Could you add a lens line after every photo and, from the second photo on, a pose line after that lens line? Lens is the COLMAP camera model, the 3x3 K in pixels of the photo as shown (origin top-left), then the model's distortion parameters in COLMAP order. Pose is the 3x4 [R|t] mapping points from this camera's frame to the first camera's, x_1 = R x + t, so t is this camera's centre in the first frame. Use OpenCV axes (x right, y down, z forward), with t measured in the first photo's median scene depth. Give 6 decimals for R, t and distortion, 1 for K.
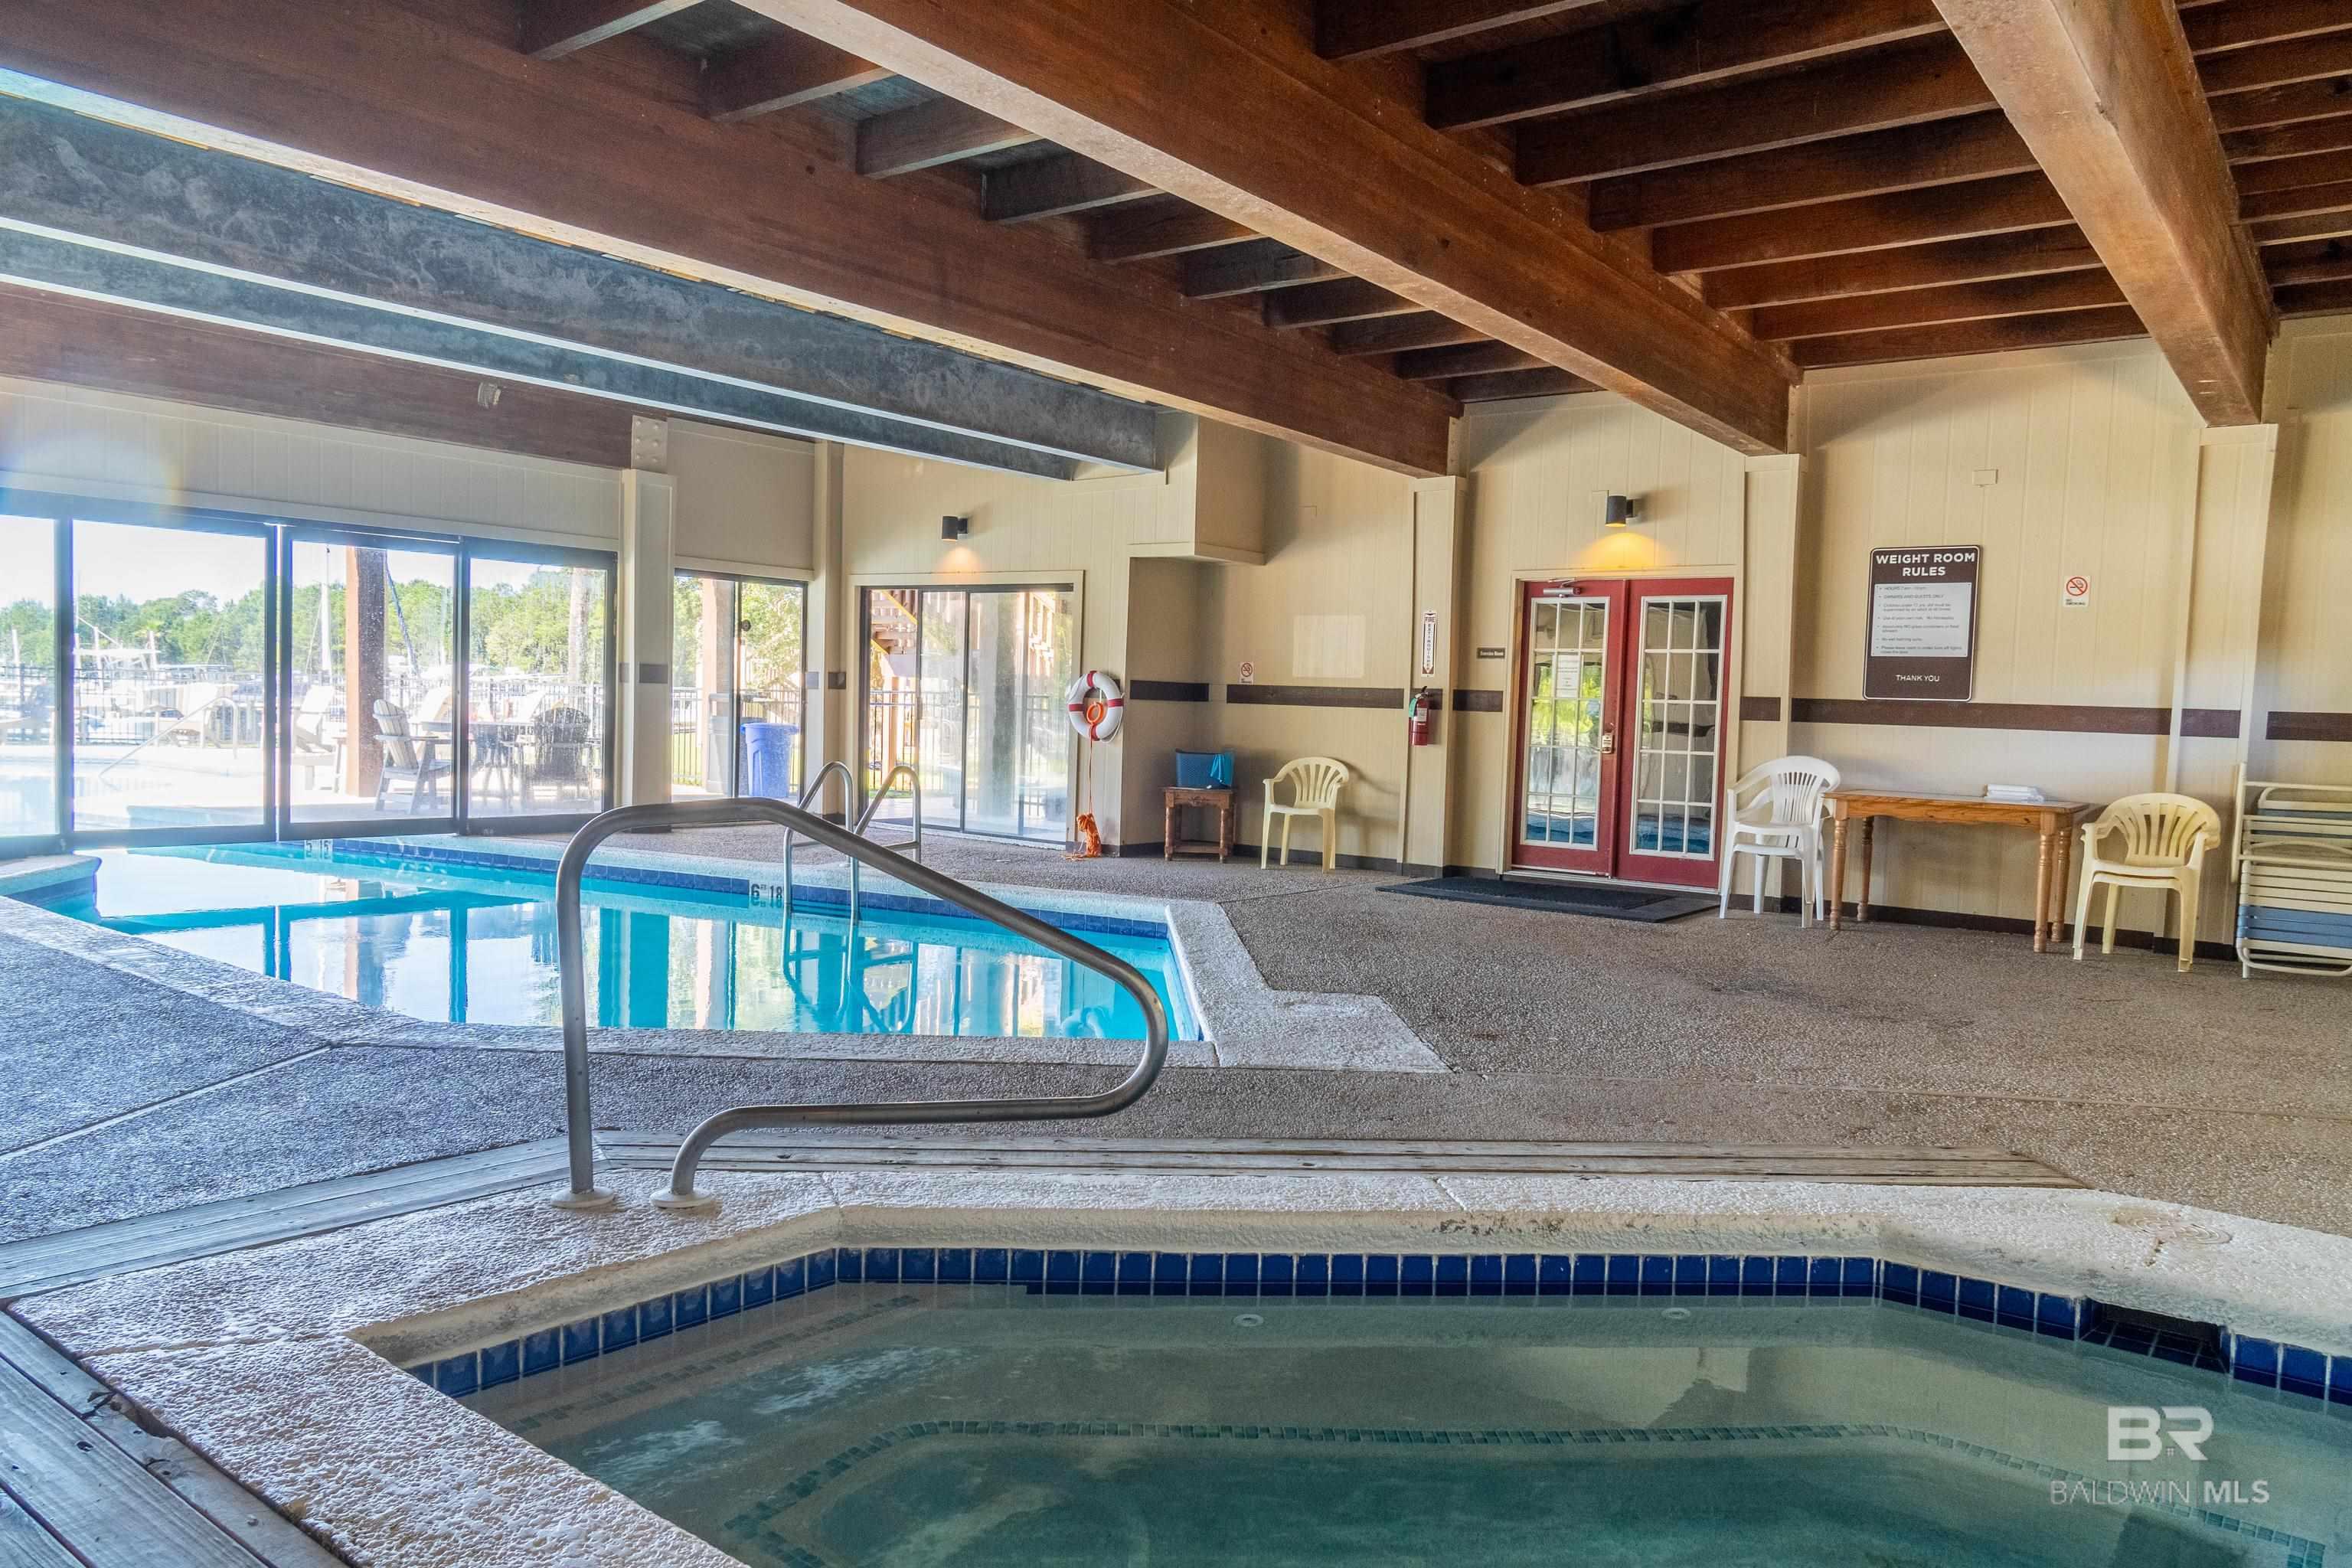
lens RADIAL K [[1616.0, 0, 1174.8], [0, 1616.0, 793.2], [0, 0, 1]] dist [-0.009059, 0.005271]
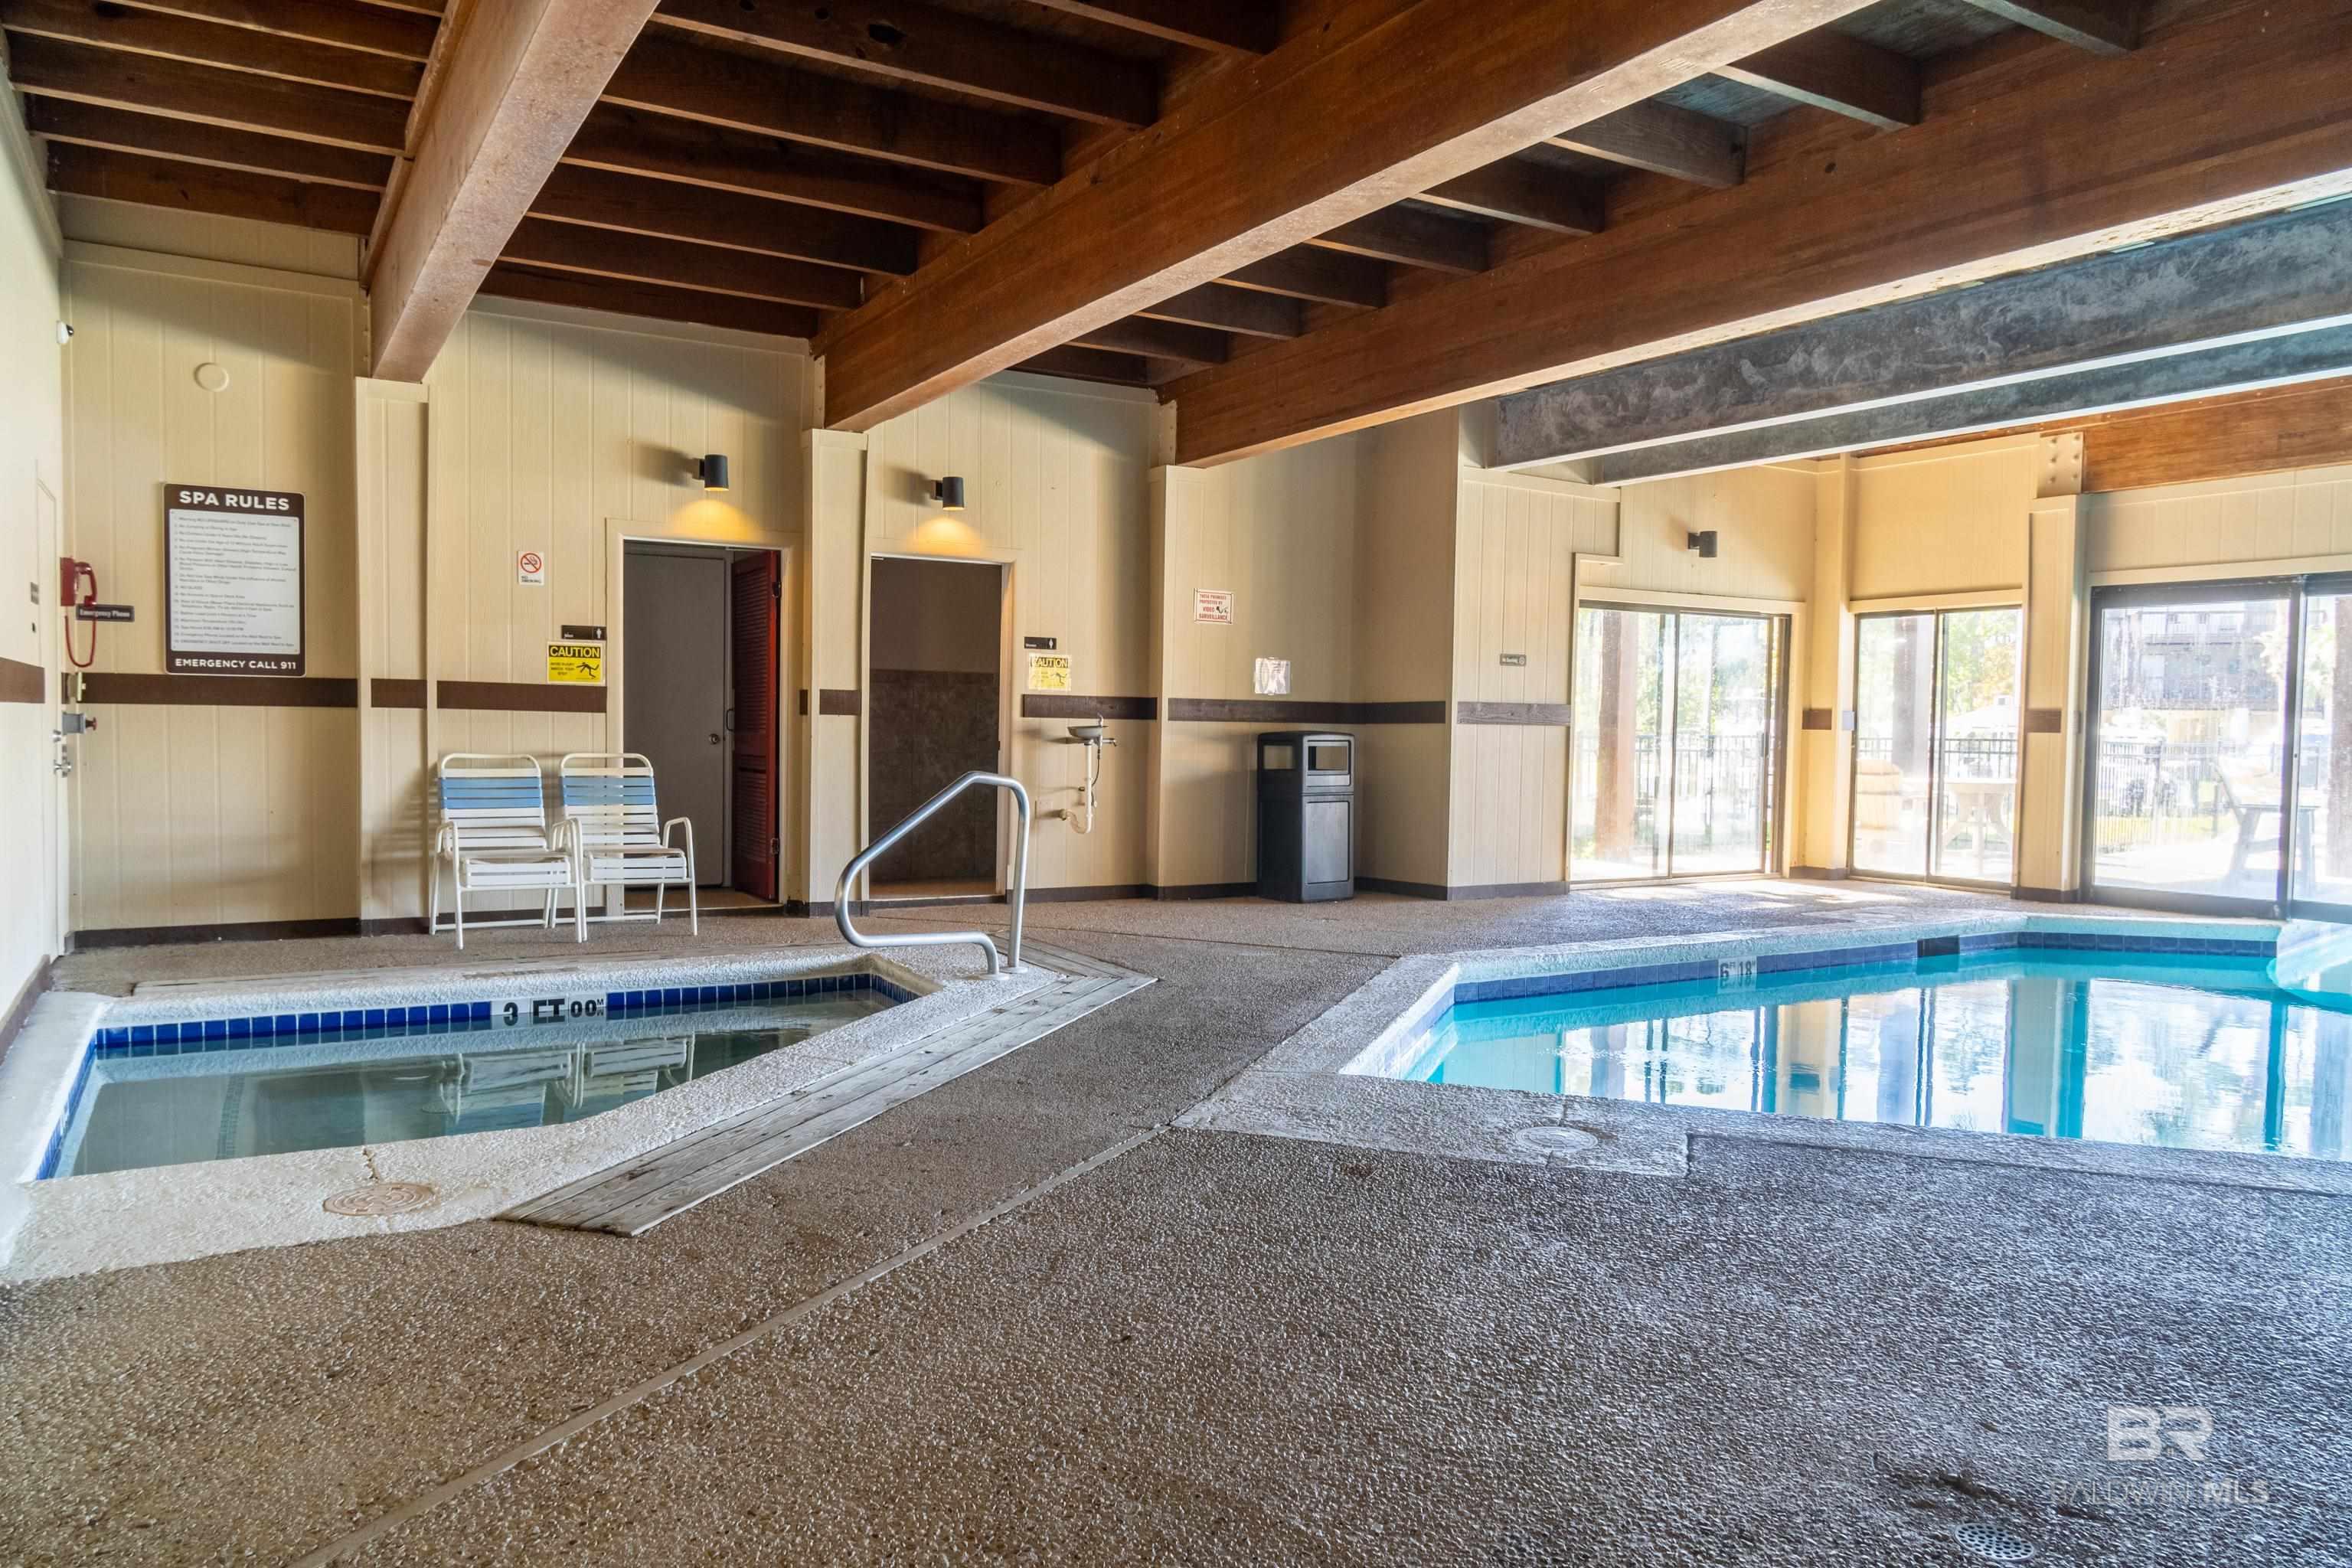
lens RADIAL K [[1616.0, 0, 1174.8], [0, 1616.0, 793.2], [0, 0, 1]] dist [-0.009059, 0.005271]
pose [[-0.361362, 0.002189, -0.932423, 0.751423], [-0.079304, 0.996302, 0.033073, -0.029778], [0.929047, 0.085896, -0.359852, 0.988884]]
